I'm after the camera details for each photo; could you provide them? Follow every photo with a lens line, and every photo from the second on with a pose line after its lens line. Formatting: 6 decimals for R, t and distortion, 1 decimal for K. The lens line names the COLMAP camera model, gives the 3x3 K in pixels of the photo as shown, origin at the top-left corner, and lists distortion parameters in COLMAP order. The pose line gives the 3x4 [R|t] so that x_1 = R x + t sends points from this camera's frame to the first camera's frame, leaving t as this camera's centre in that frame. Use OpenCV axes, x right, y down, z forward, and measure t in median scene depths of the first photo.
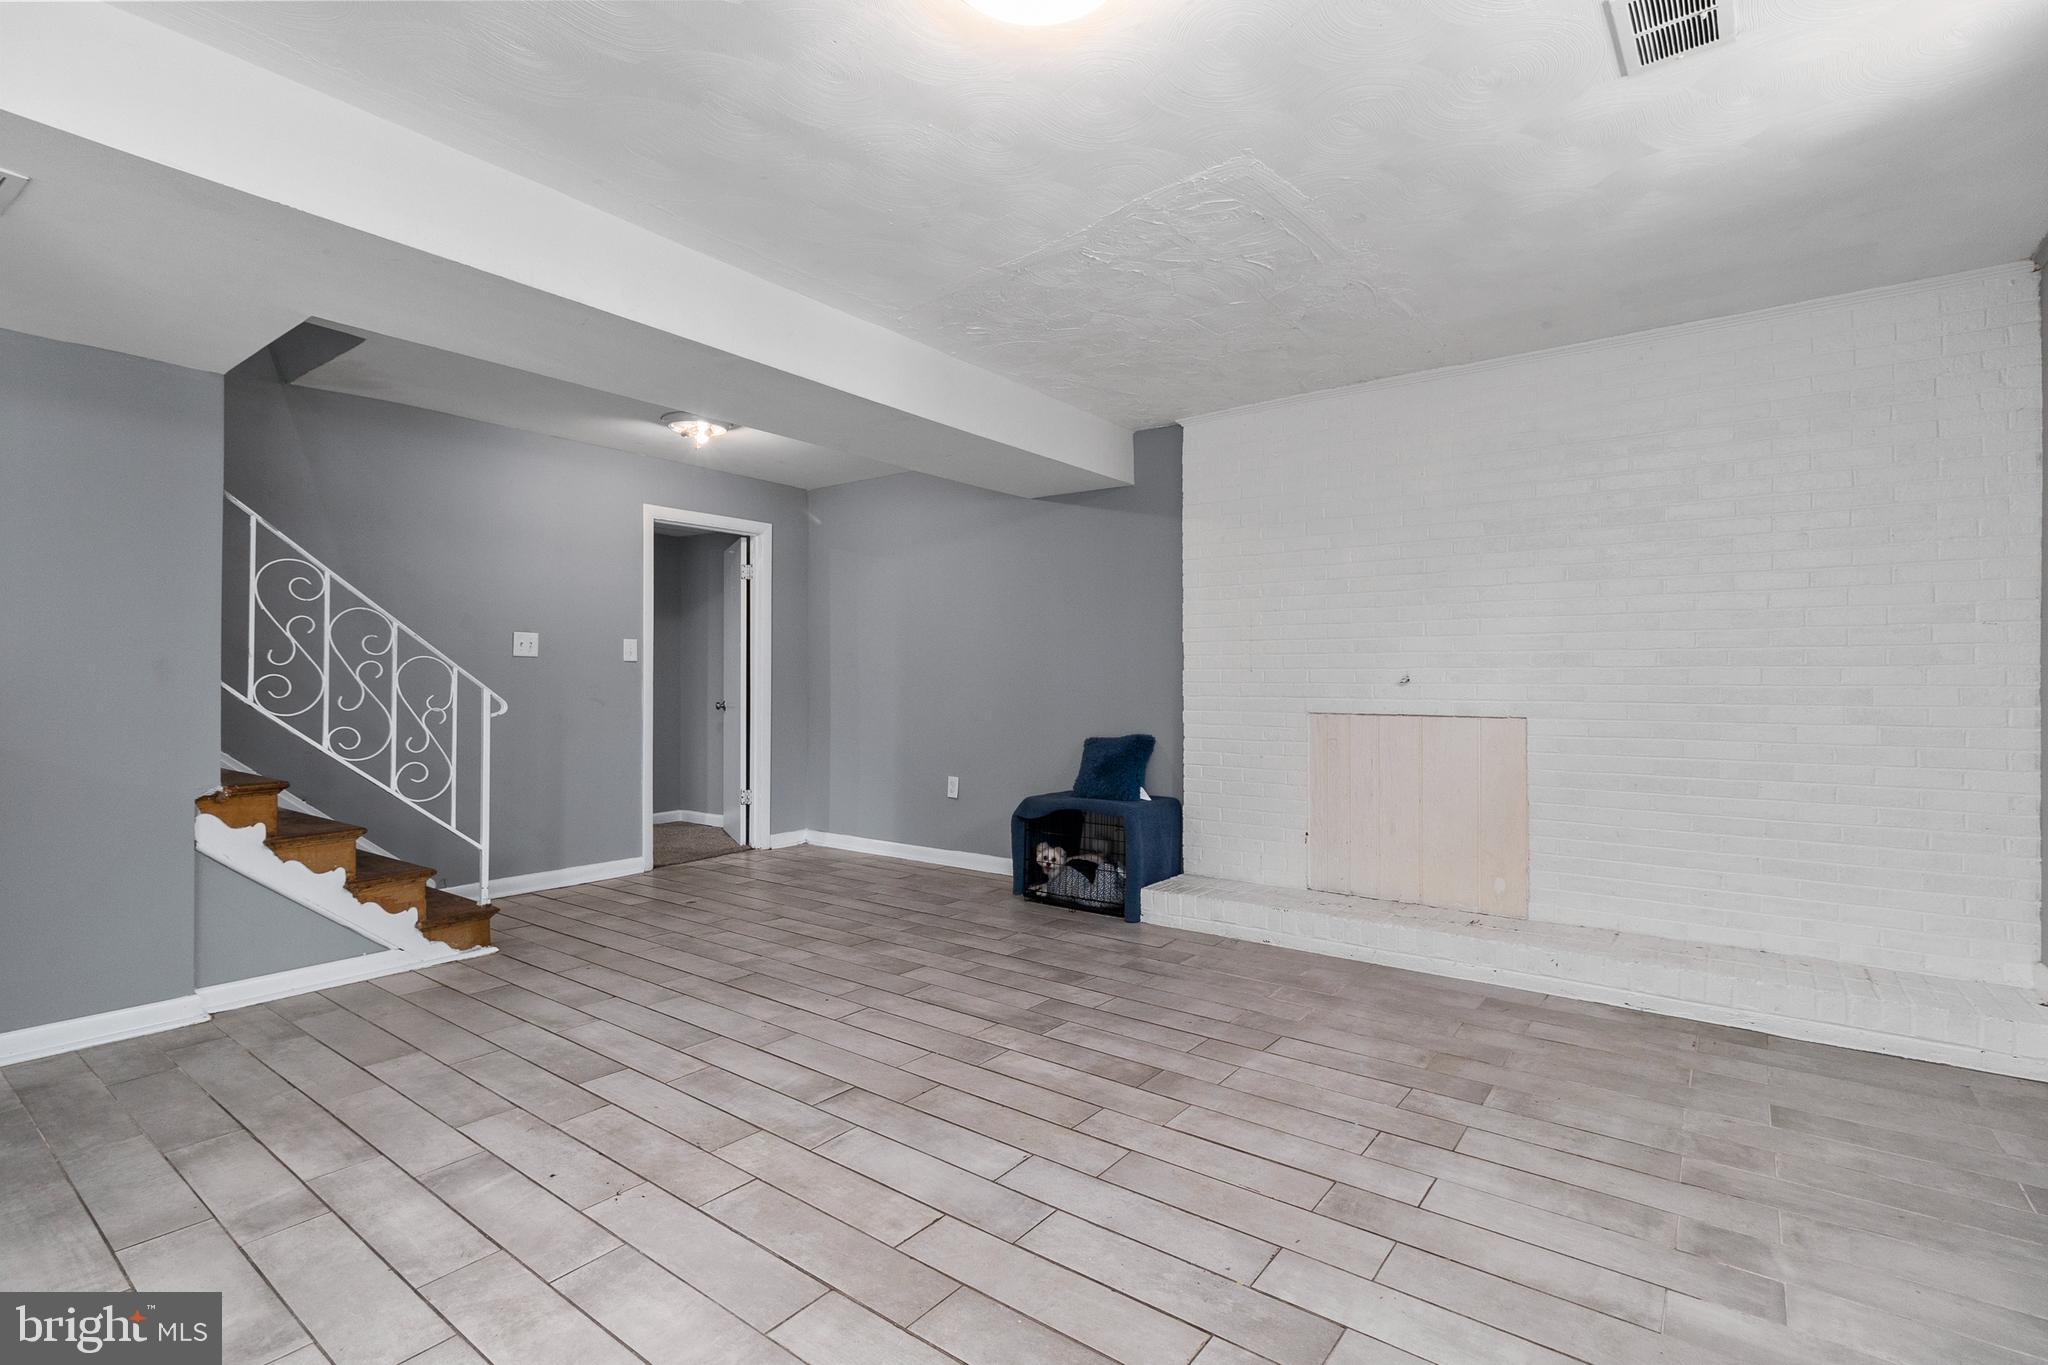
lens RADIAL K [[962.4, 0, 1026.9], [0, 962.4, 678.5], [0, 0, 1]] dist [-0.001504, 0.001110]
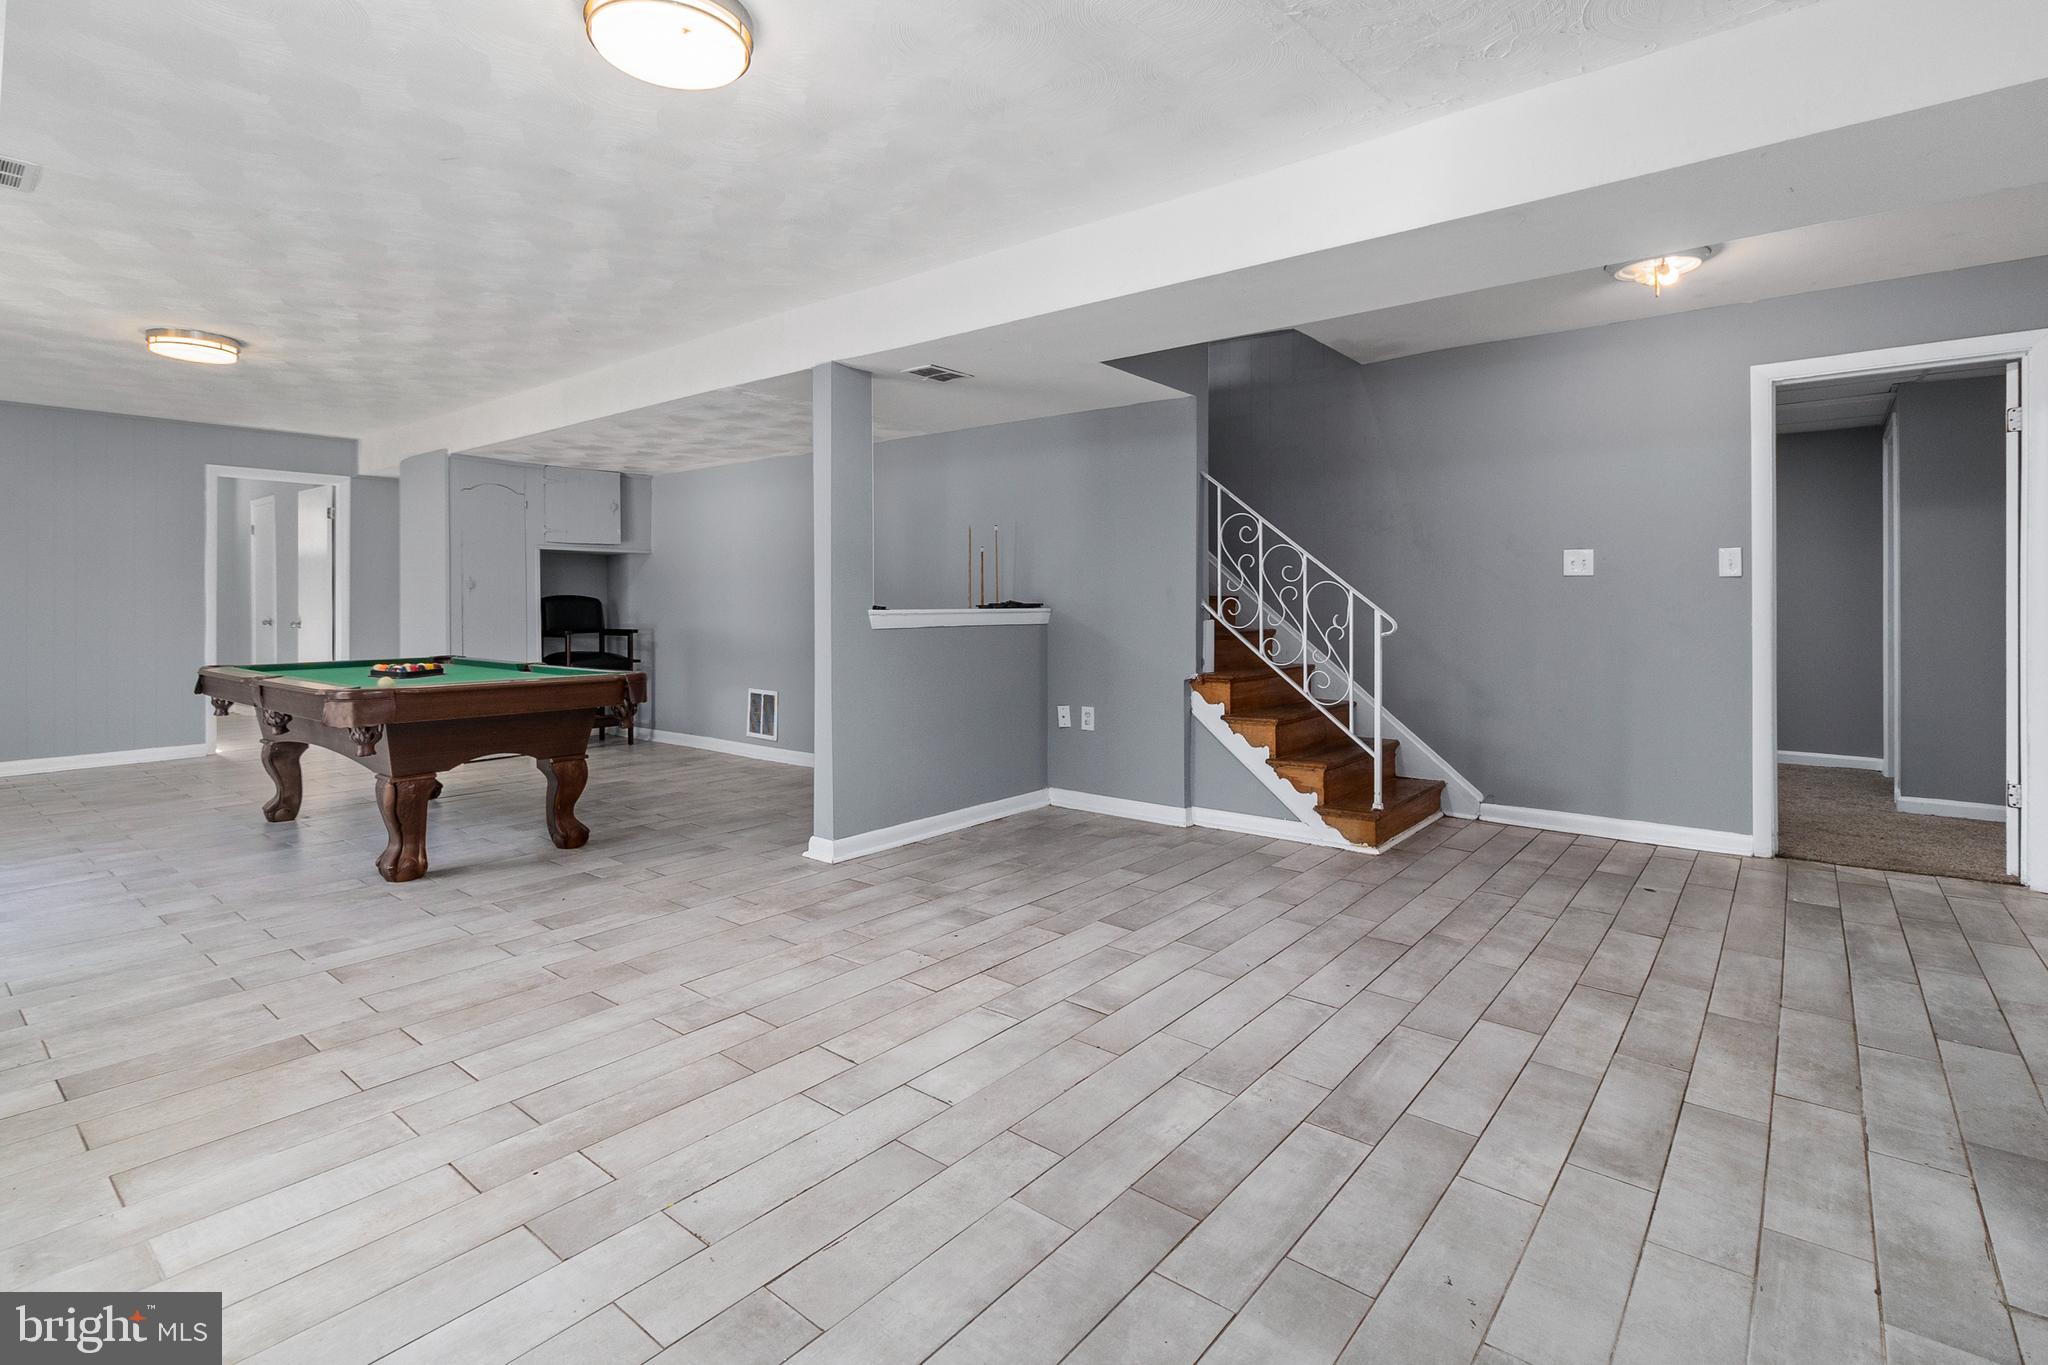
lens RADIAL K [[962.4, 0, 991.2], [0, 962.4, 606.3], [0, 0, 1]] dist [-0.001504, 0.001110]
pose [[-0.052597, 0.000334, -0.998616, 0.572611], [0.002618, 0.999997, 0.000196, 0.006217], [0.998612, -0.002604, -0.052597, 0.660844]]
